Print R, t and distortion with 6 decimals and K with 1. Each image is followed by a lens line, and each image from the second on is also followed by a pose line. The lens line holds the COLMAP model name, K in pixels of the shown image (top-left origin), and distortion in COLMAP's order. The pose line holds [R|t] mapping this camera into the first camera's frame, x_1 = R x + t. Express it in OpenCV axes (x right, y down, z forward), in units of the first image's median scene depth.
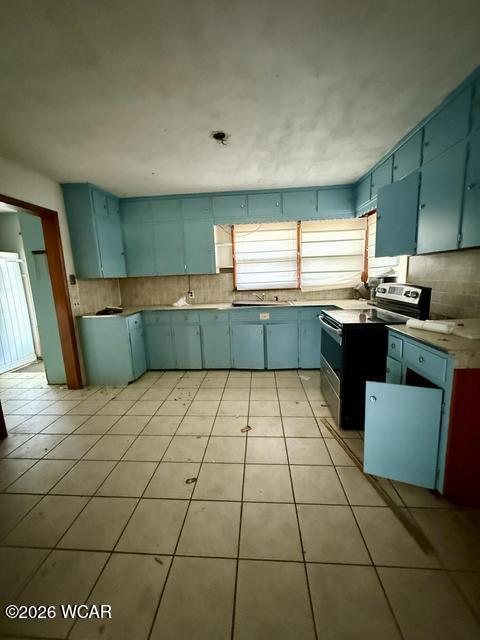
lens RADIAL K [[252.8, 0, 240.0], [0, 252.8, 320.0], [0, 0, 1]] dist [-0.002139, -0.000149]
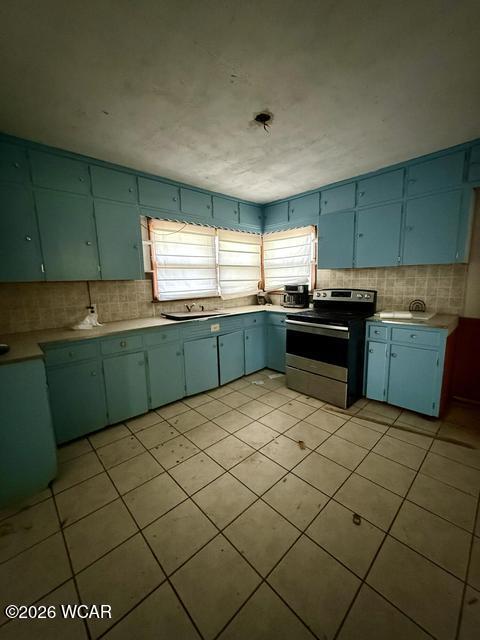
lens RADIAL K [[252.8, 0, 240.0], [0, 252.8, 320.0], [0, 0, 1]] dist [-0.002139, -0.000149]
pose [[0.679323, -0.093452, 0.727865, -0.498193], [0.125661, 0.992022, 0.010087, -0.040377], [-0.723001, 0.084612, 0.685646, 0.319713]]
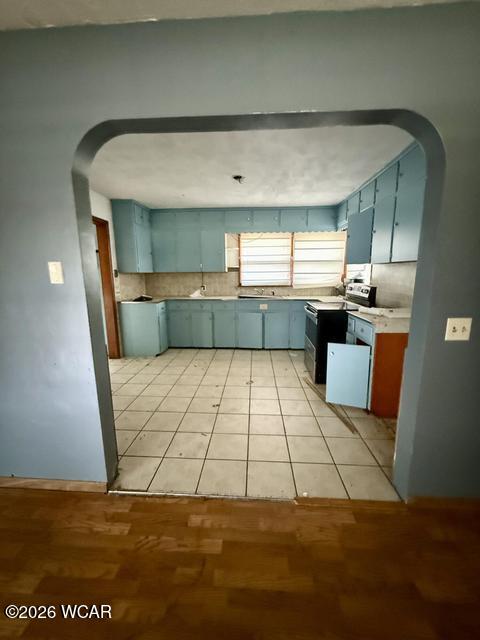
lens RADIAL K [[252.8, 0, 240.0], [0, 252.8, 320.0], [0, 0, 1]] dist [-0.002139, -0.000149]
pose [[0.999396, 0.028186, 0.020322, -0.045679], [-0.028373, 0.999557, 0.008965, 0.044662], [-0.020060, -0.009536, 0.999753, -0.275643]]
